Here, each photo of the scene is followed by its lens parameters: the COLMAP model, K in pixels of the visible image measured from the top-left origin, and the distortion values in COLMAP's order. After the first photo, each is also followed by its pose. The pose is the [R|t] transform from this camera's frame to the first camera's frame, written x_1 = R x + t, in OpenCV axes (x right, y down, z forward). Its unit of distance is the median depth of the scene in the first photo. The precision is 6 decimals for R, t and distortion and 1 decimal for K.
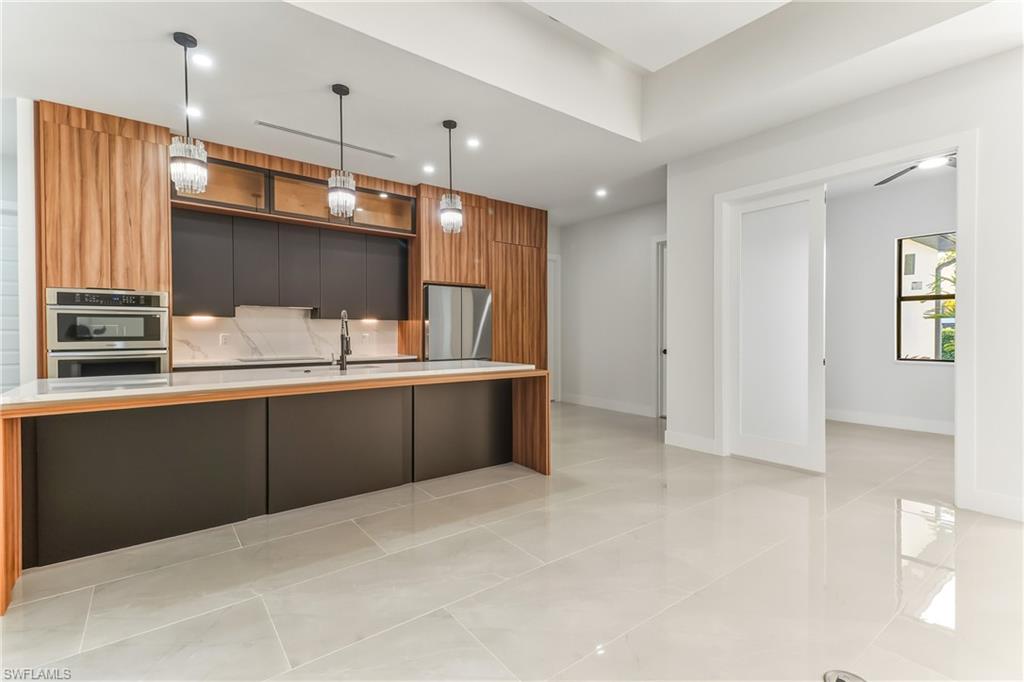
lens RADIAL K [[469.5, 0, 522.2], [0, 469.5, 335.8], [0, 0, 1]] dist [0.032132, -0.009154]
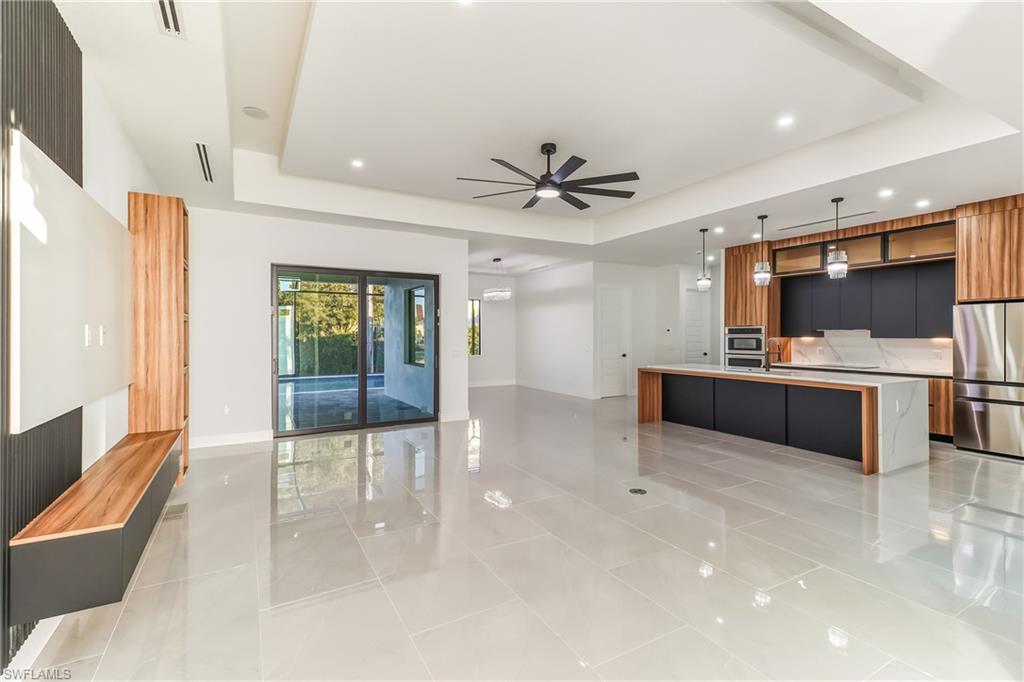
lens RADIAL K [[469.5, 0, 518.8], [0, 469.5, 338.6], [0, 0, 1]] dist [0.032132, -0.009154]
pose [[-0.130608, 0.010086, -0.991383, 1.264291], [-0.003127, 0.999939, 0.010585, -0.056467], [0.991429, 0.004483, -0.130568, 0.258568]]
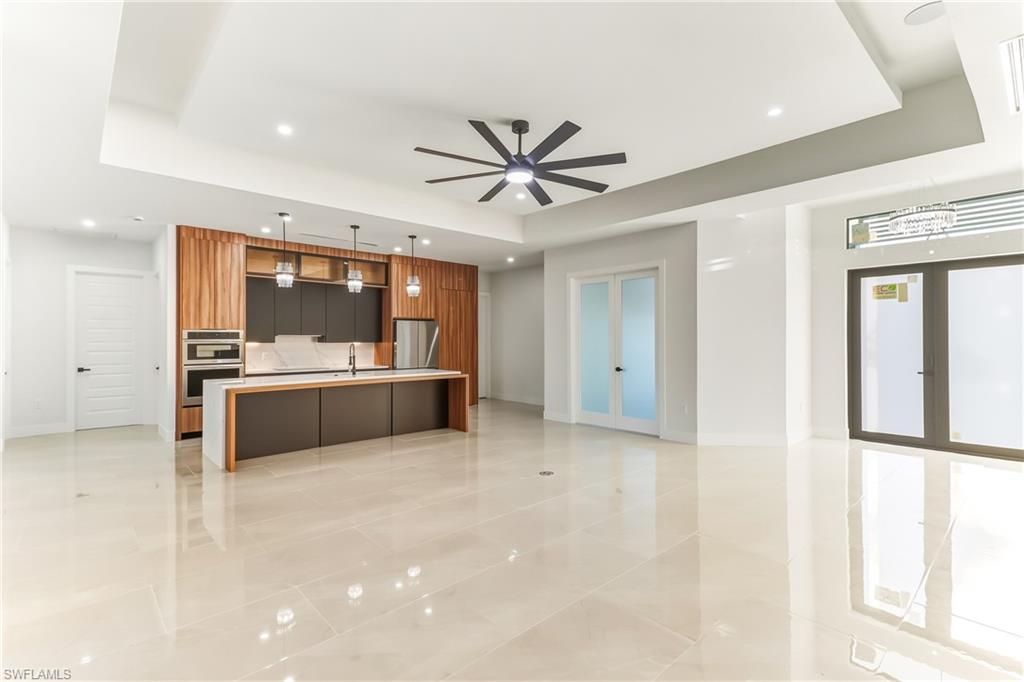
lens RADIAL K [[469.5, 0, 517.0], [0, 469.5, 336.7], [0, 0, 1]] dist [0.032132, -0.009154]
pose [[0.996516, 0.000018, 0.083404, 0.087178], [0.001226, 0.999889, -0.014872, -0.040294], [-0.083395, 0.014922, 0.996405, -0.755826]]
